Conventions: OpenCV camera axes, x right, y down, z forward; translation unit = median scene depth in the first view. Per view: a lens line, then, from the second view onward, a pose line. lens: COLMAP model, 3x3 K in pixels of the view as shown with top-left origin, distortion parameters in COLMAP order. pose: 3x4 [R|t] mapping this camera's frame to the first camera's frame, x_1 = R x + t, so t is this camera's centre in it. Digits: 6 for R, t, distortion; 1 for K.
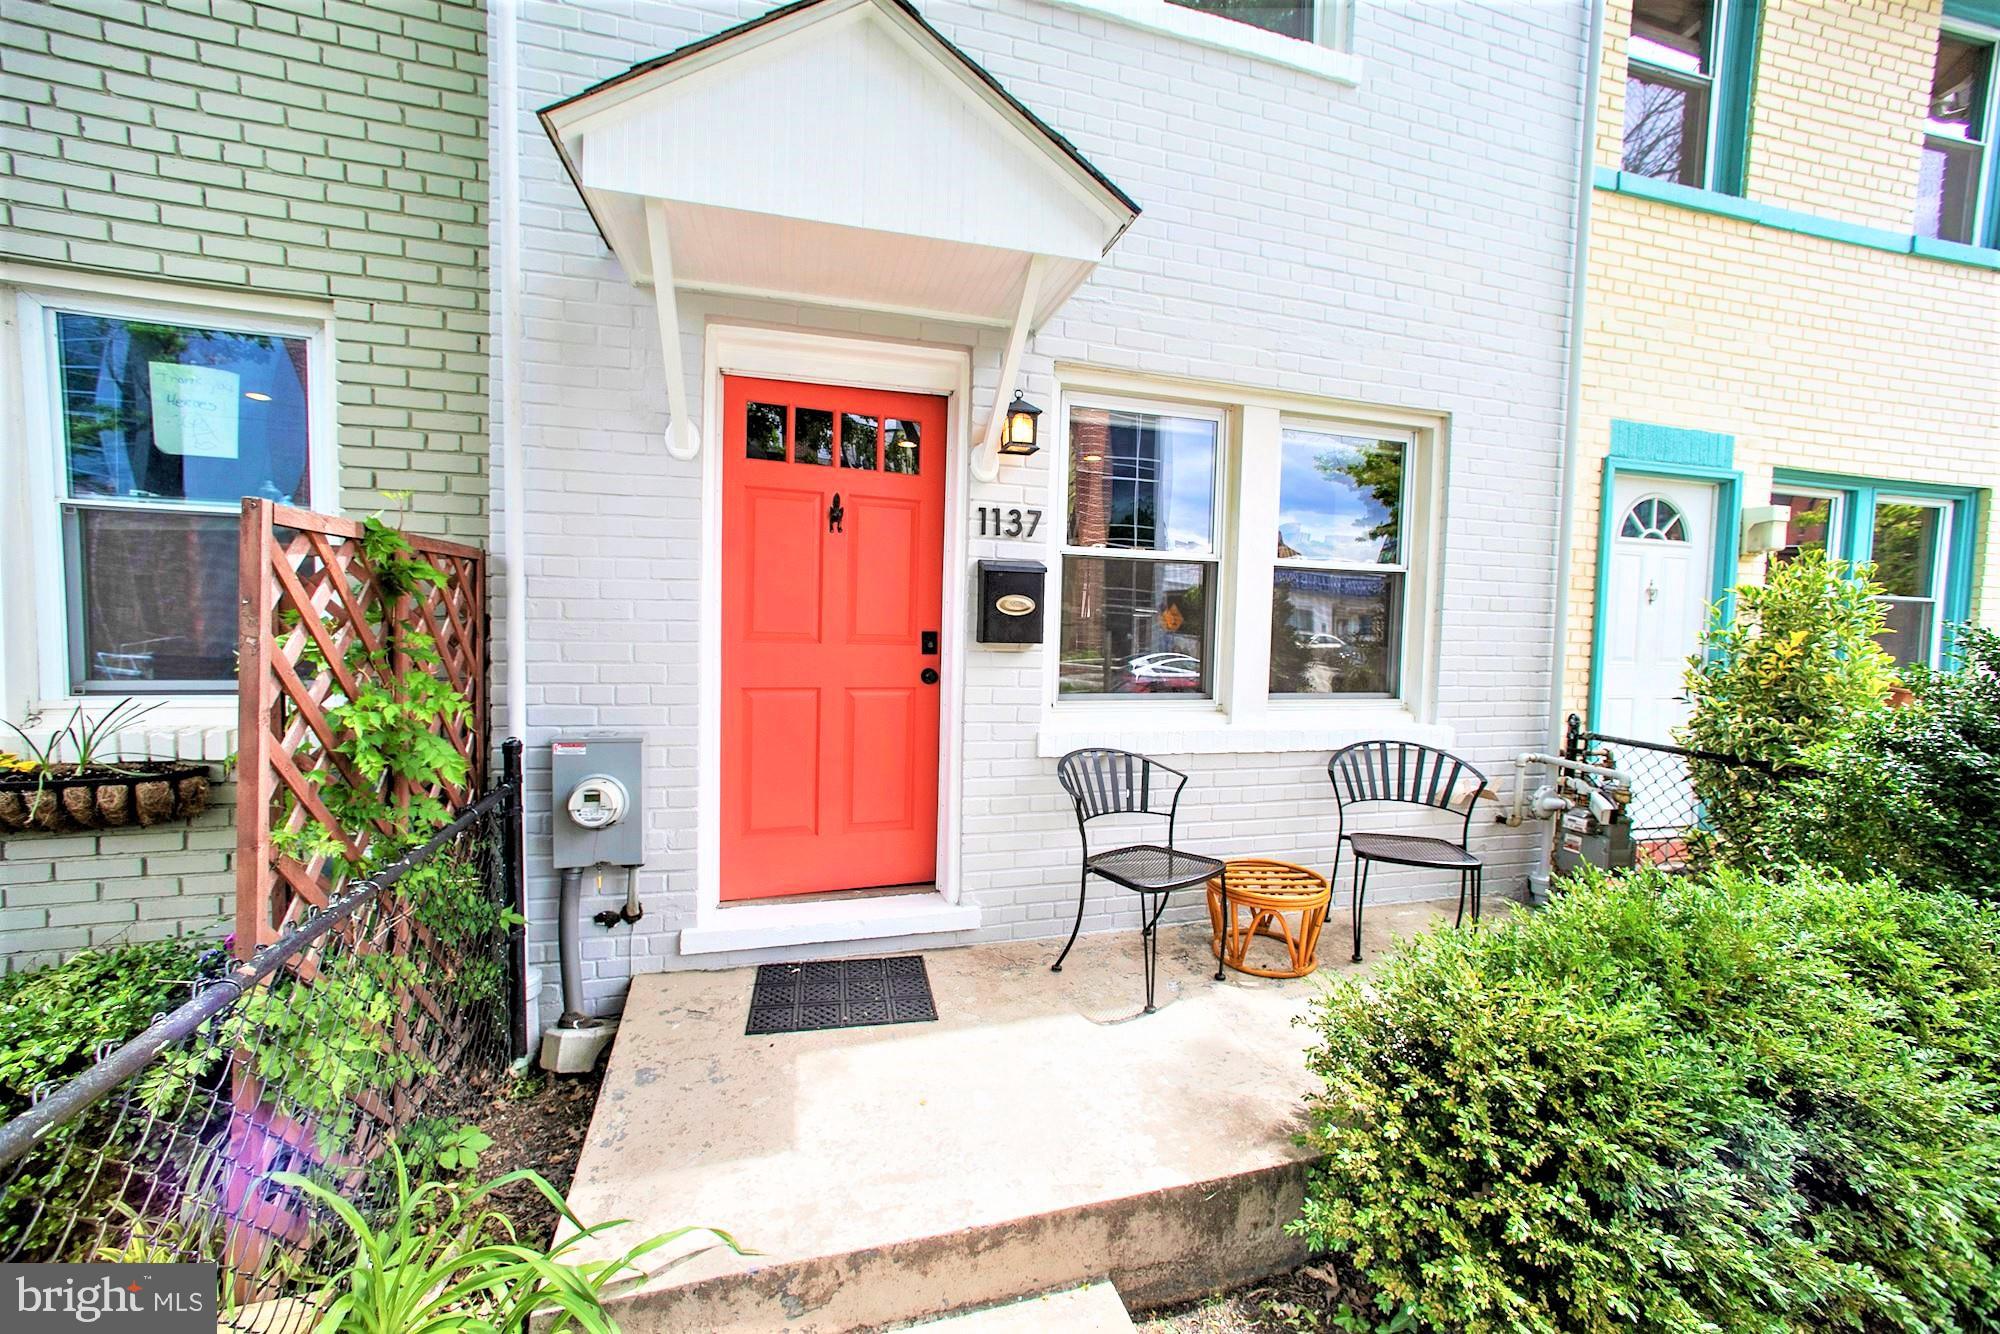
lens RADIAL K [[825.9, 0, 994.1], [0, 825.9, 667.0], [0, 0, 1]] dist [-0.005835, 0.006330]
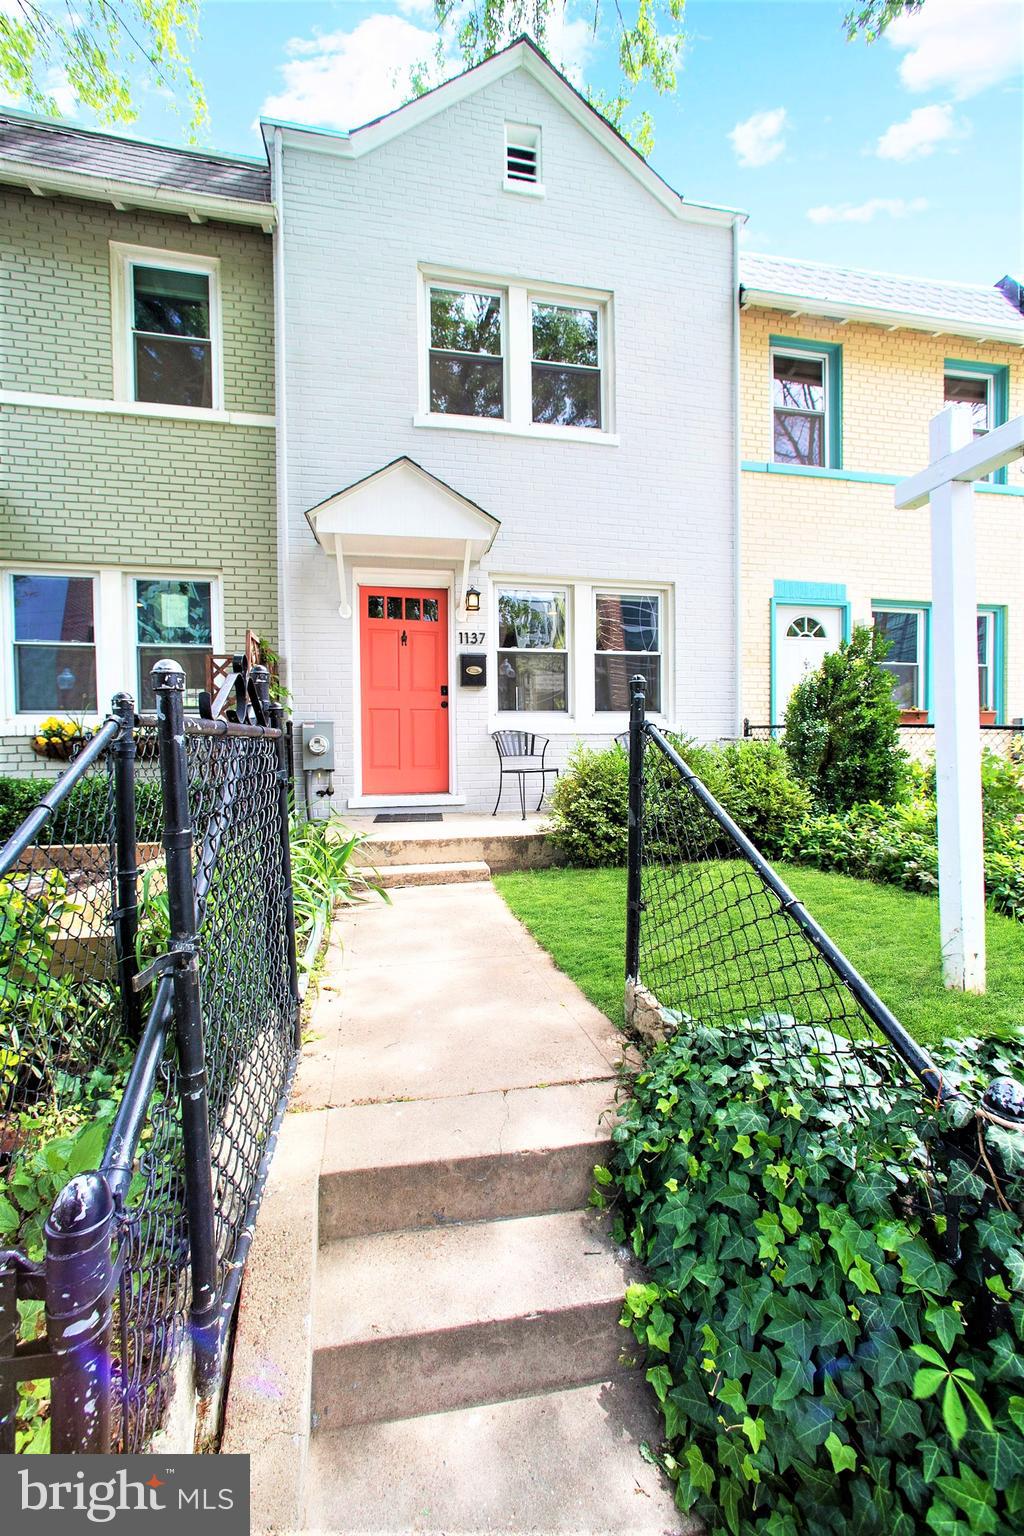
lens RADIAL K [[634.3, 0, 495.5], [0, 634.3, 774.4], [0, 0, 1]] dist [-0.005835, 0.006330]
pose [[0.994939, -0.027514, -0.096642, 0.256095], [0.026426, 0.999572, -0.012519, 0.255548], [0.096945, 0.009902, 0.995240, -0.872372]]
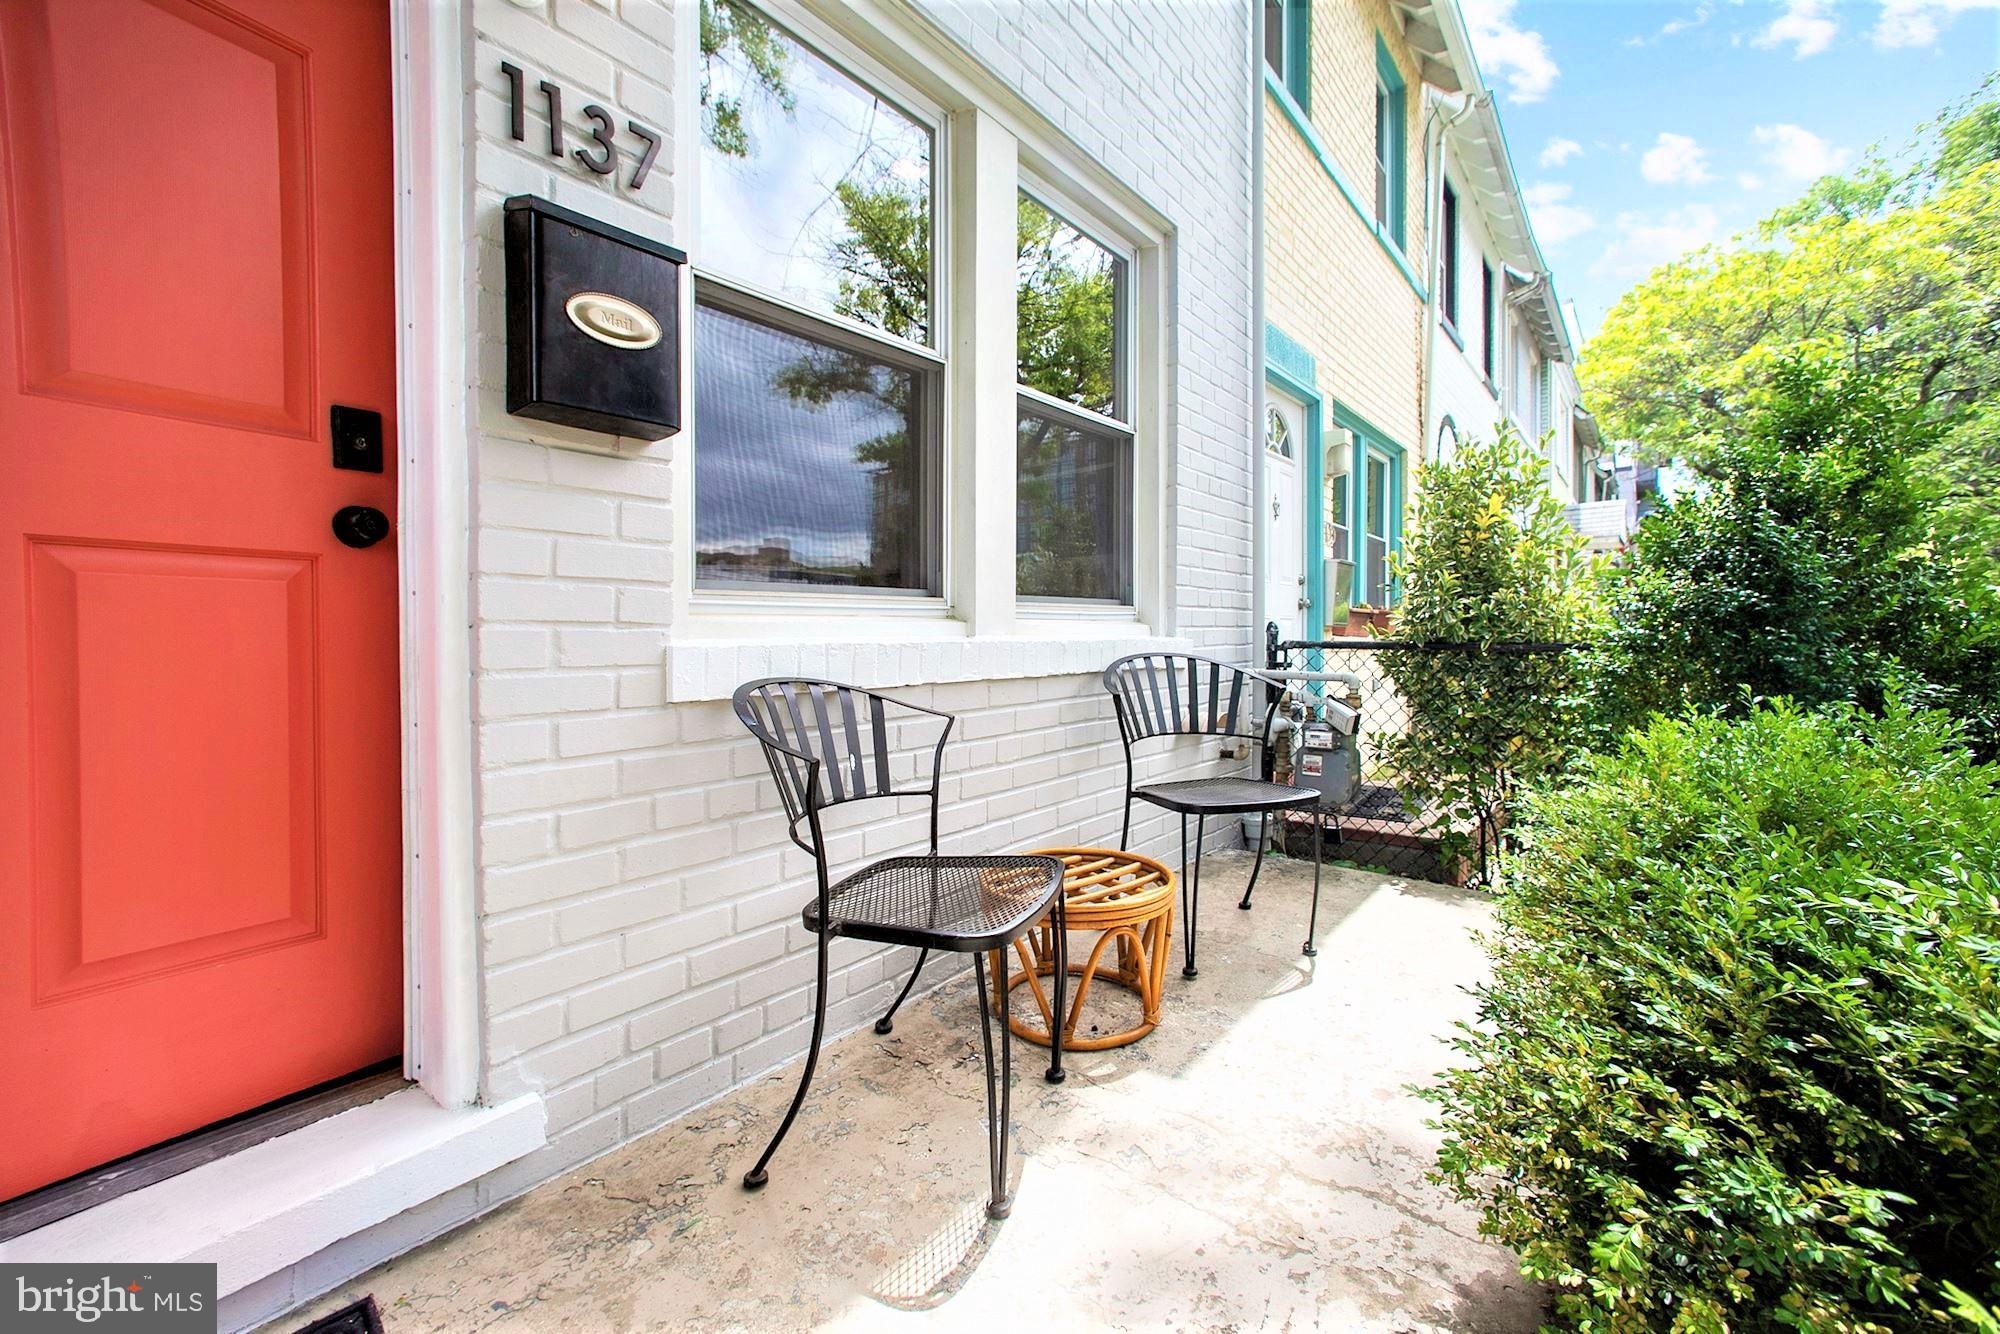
lens RADIAL K [[825.9, 0, 971.2], [0, 825.9, 637.8], [0, 0, 1]] dist [-0.005835, 0.006330]
pose [[0.832363, -0.041527, 0.552672, -0.058048], [0.082869, 0.995304, -0.050022, 0.112168], [-0.548000, 0.087436, 0.831896, 0.550720]]
